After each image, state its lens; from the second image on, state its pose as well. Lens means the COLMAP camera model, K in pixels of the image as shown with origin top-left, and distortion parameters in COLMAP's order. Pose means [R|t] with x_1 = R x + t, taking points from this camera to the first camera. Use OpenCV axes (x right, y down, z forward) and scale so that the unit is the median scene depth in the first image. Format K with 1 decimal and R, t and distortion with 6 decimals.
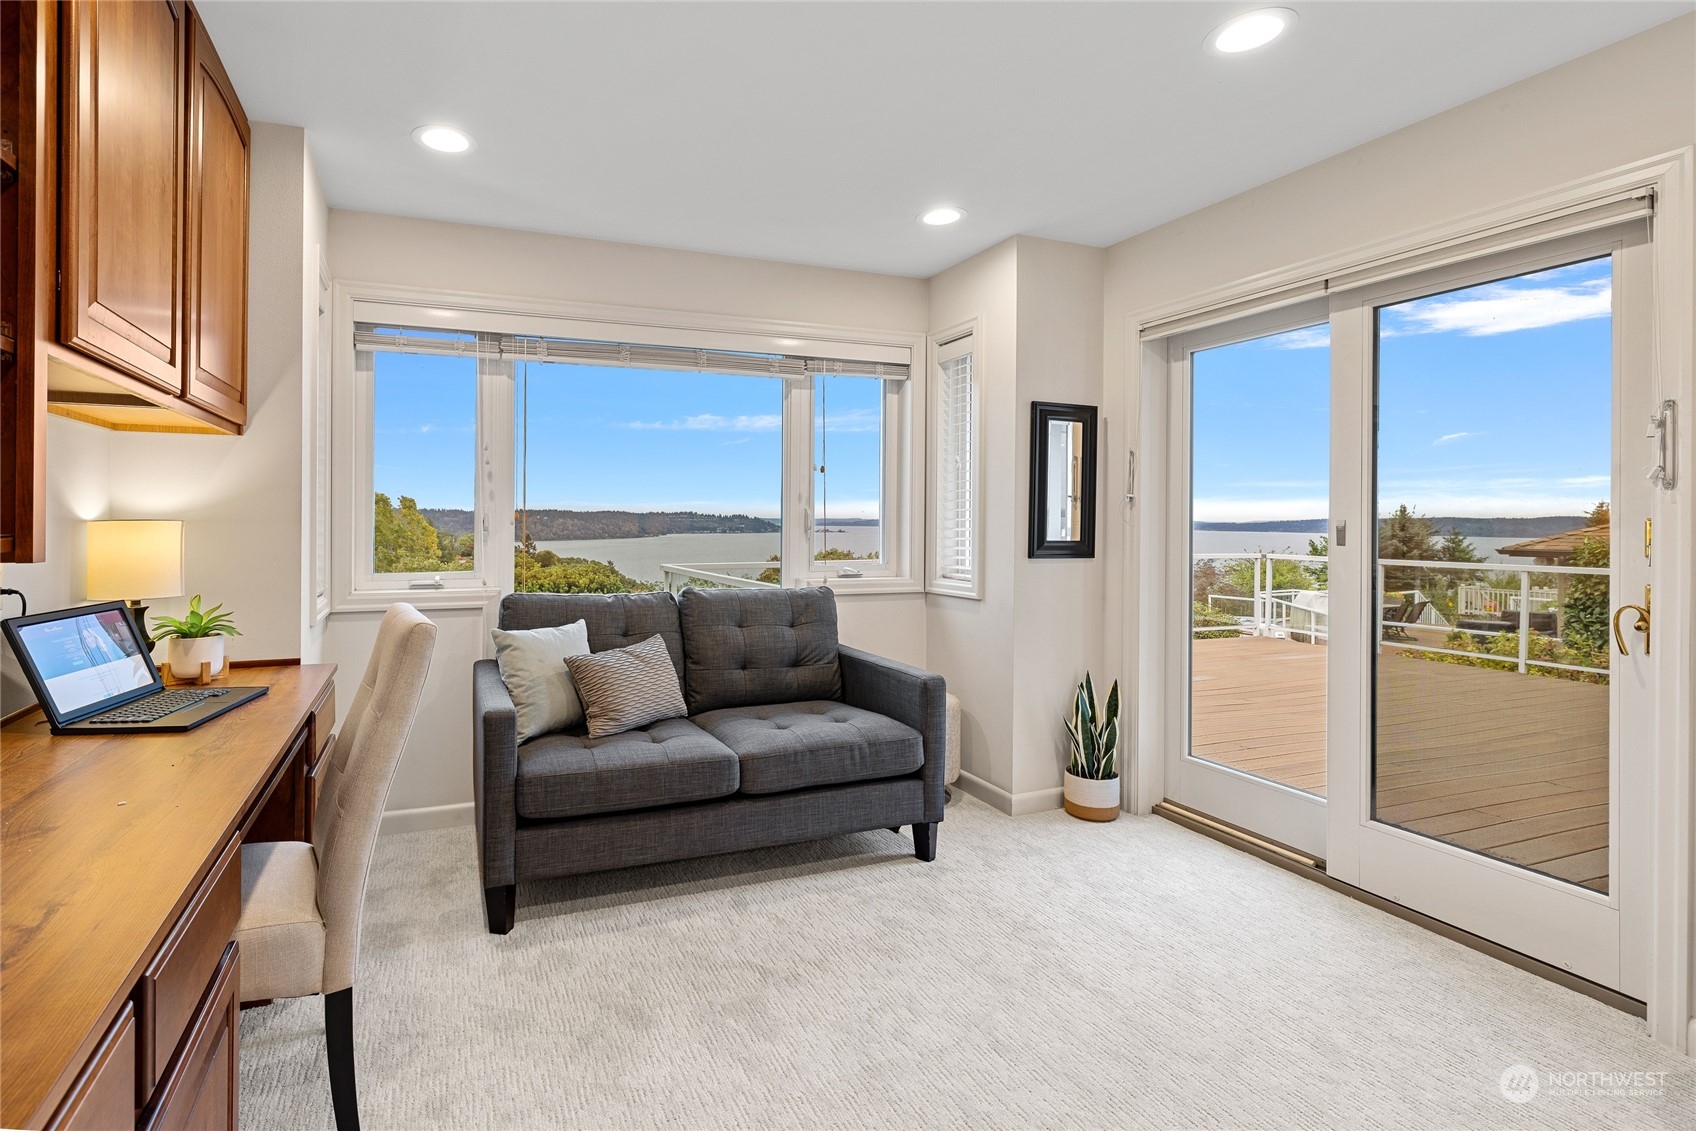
lens RADIAL K [[1019.0, 0, 847.3], [0, 1019.0, 521.5], [0, 0, 1]] dist [0.003069, 0.000358]
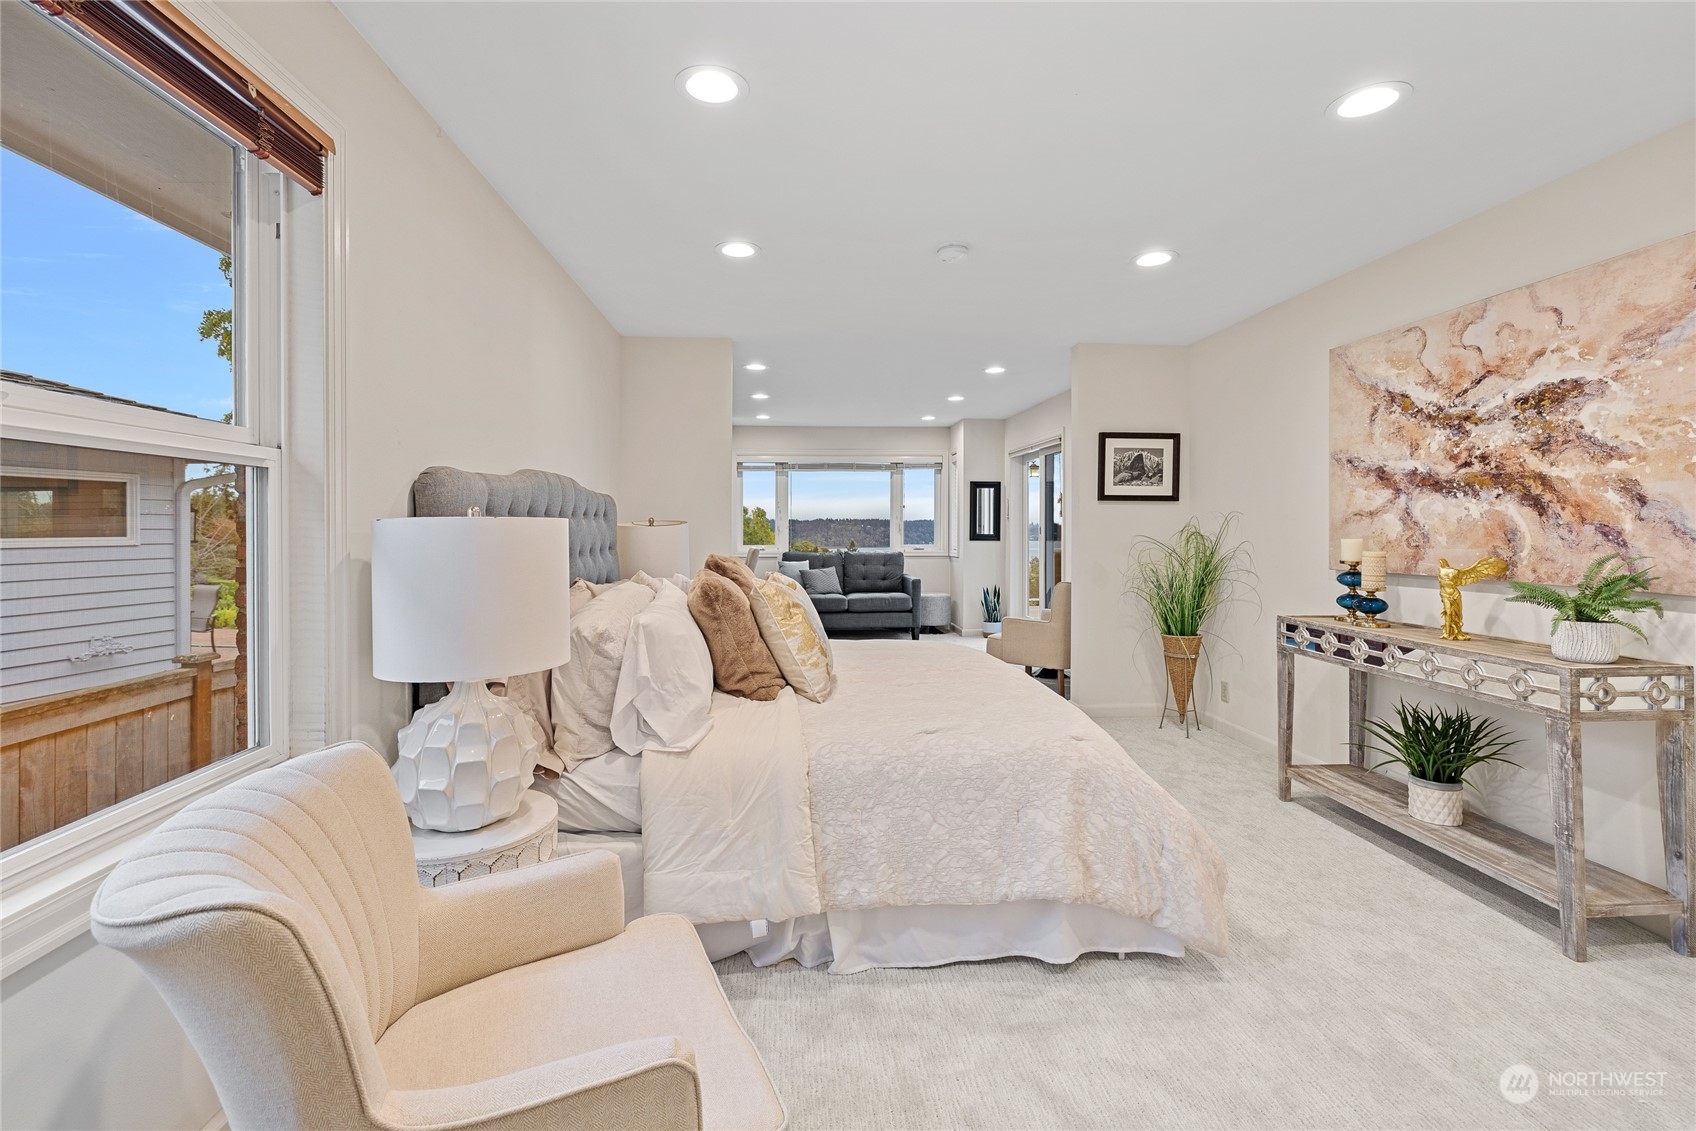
lens RADIAL K [[1019.0, 0, 847.3], [0, 1019.0, 521.5], [0, 0, 1]] dist [0.003069, 0.000358]
pose [[0.946148, -0.004009, -0.323708, 0.732921], [0.001465, 0.999966, -0.008103, 0.007690], [0.323730, 0.007192, 0.946122, -1.608130]]
